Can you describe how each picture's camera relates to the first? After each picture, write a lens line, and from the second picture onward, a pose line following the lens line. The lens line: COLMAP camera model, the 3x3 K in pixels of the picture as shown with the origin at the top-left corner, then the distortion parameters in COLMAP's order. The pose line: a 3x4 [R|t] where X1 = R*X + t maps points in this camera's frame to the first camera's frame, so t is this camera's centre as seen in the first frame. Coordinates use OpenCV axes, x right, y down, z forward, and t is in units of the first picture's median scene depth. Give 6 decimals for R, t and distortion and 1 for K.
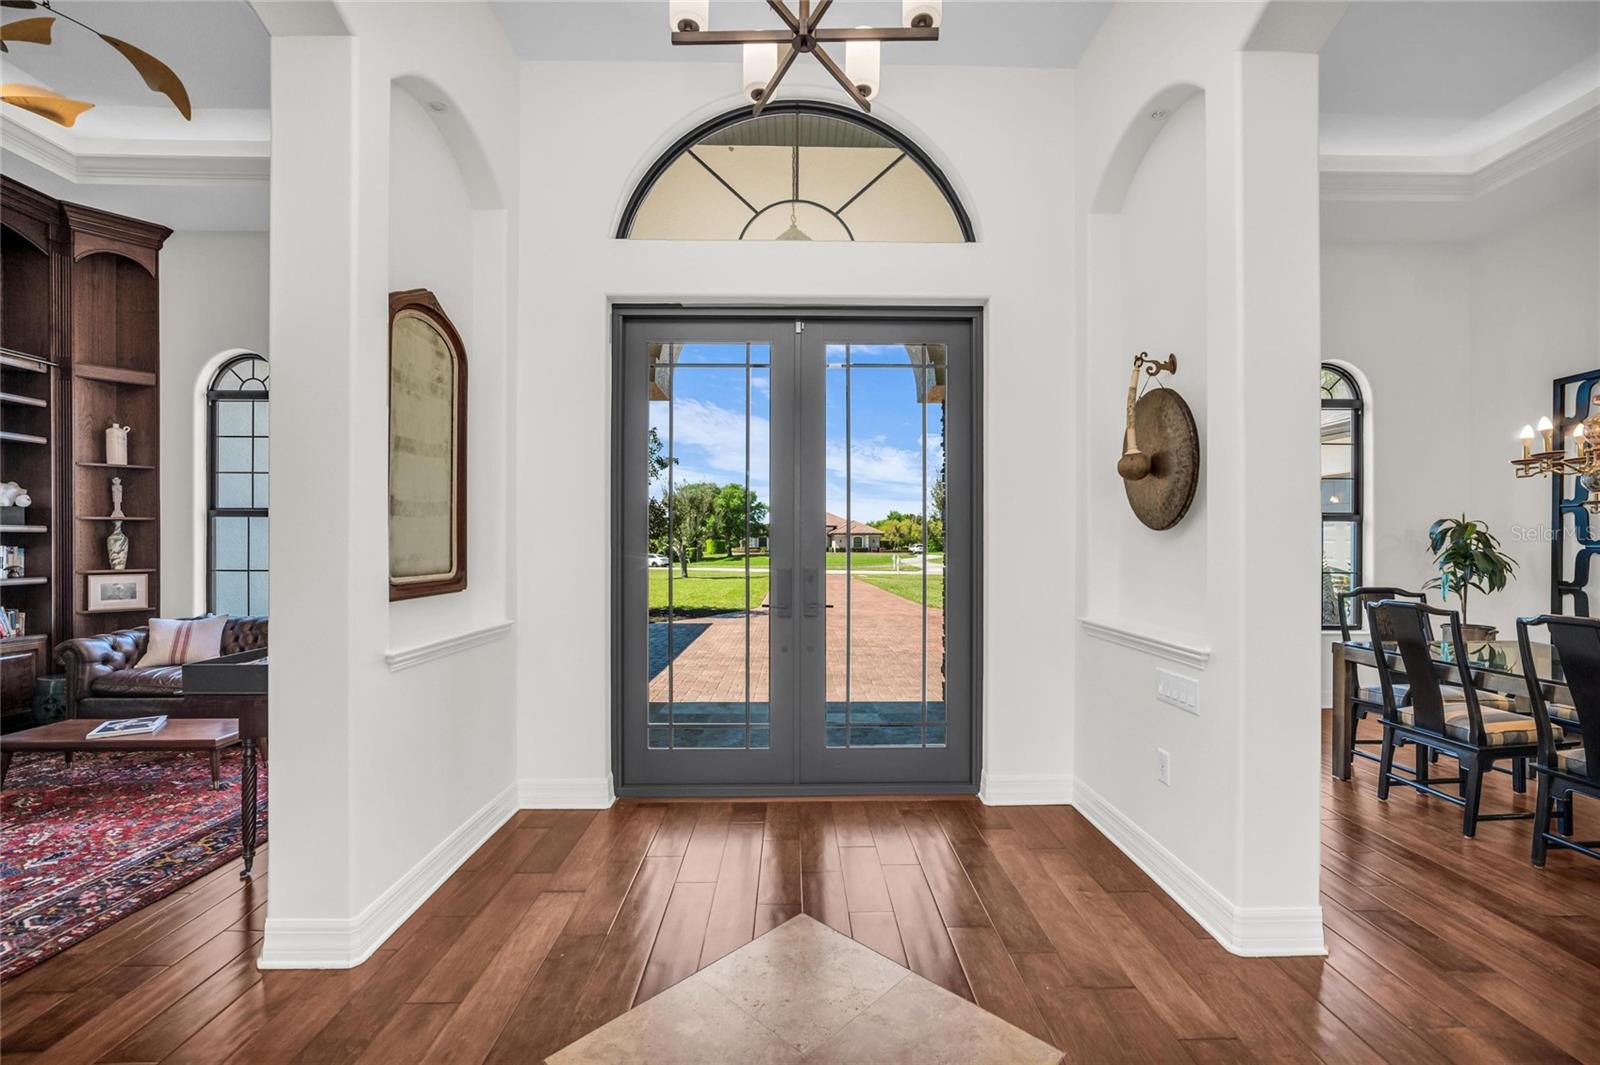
lens RADIAL K [[644.4, 0, 803.2], [0, 644.4, 539.6], [0, 0, 1]] dist [0.000736, 0.000195]
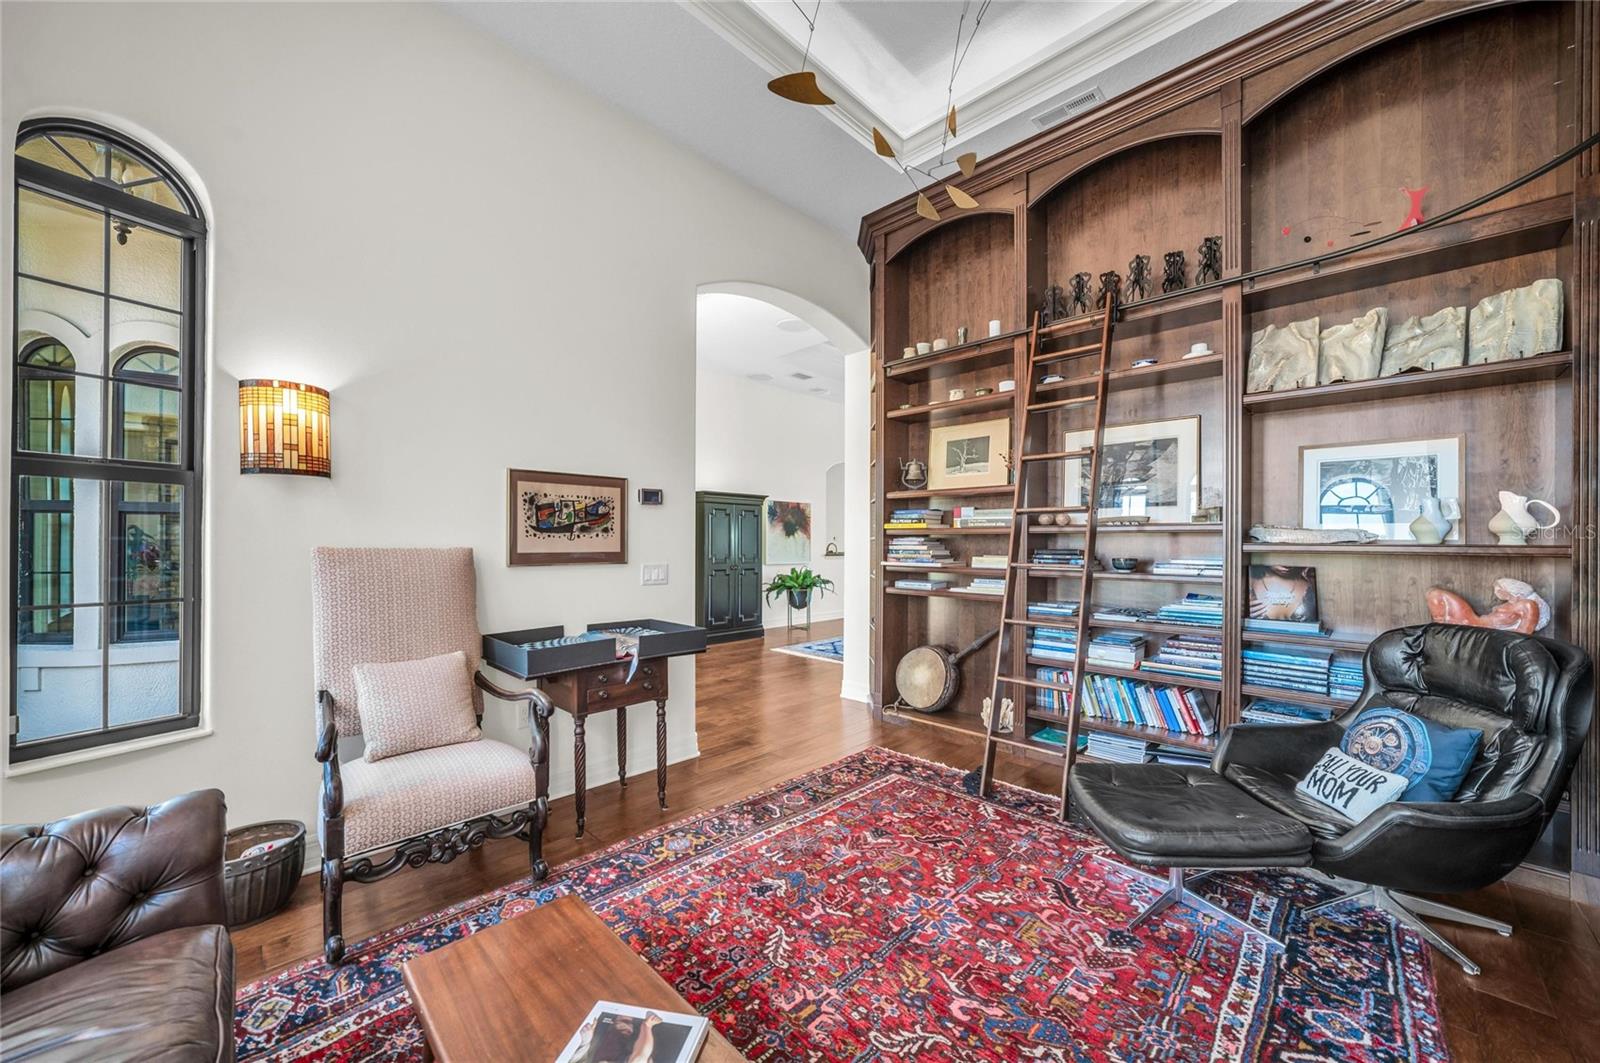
lens RADIAL K [[597.4, 0, 805.0], [0, 597.4, 539.1], [0, 0, 1]] dist [-0.026072, 0.008270]
pose [[-0.696813, 0.002806, 0.717247, -1.844191], [-0.002902, 0.999973, -0.006732, 0.009955], [-0.717247, -0.006773, -0.696786, 1.581958]]
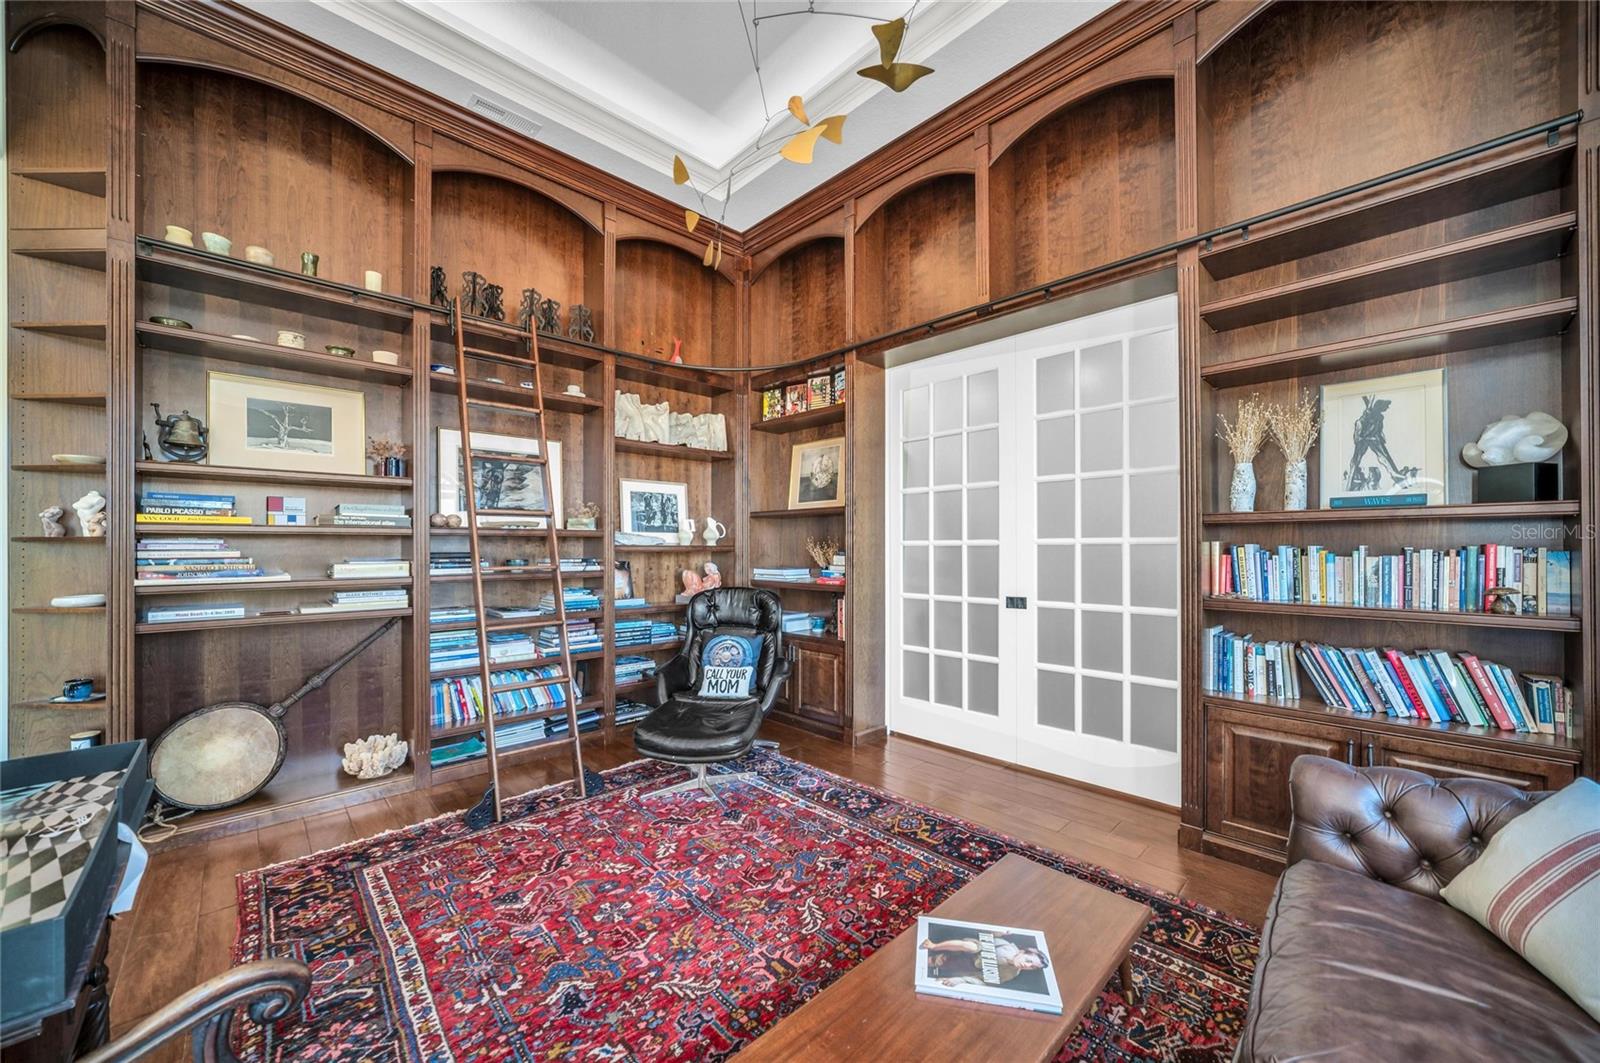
lens RADIAL K [[597.4, 0, 805.0], [0, 597.4, 539.1], [0, 0, 1]] dist [-0.026072, 0.008270]
pose [[-0.731058, -0.005370, -0.682294, -0.939585], [0.002797, 0.999937, -0.010867, 0.009961], [0.682309, -0.009853, -0.730997, 1.676213]]
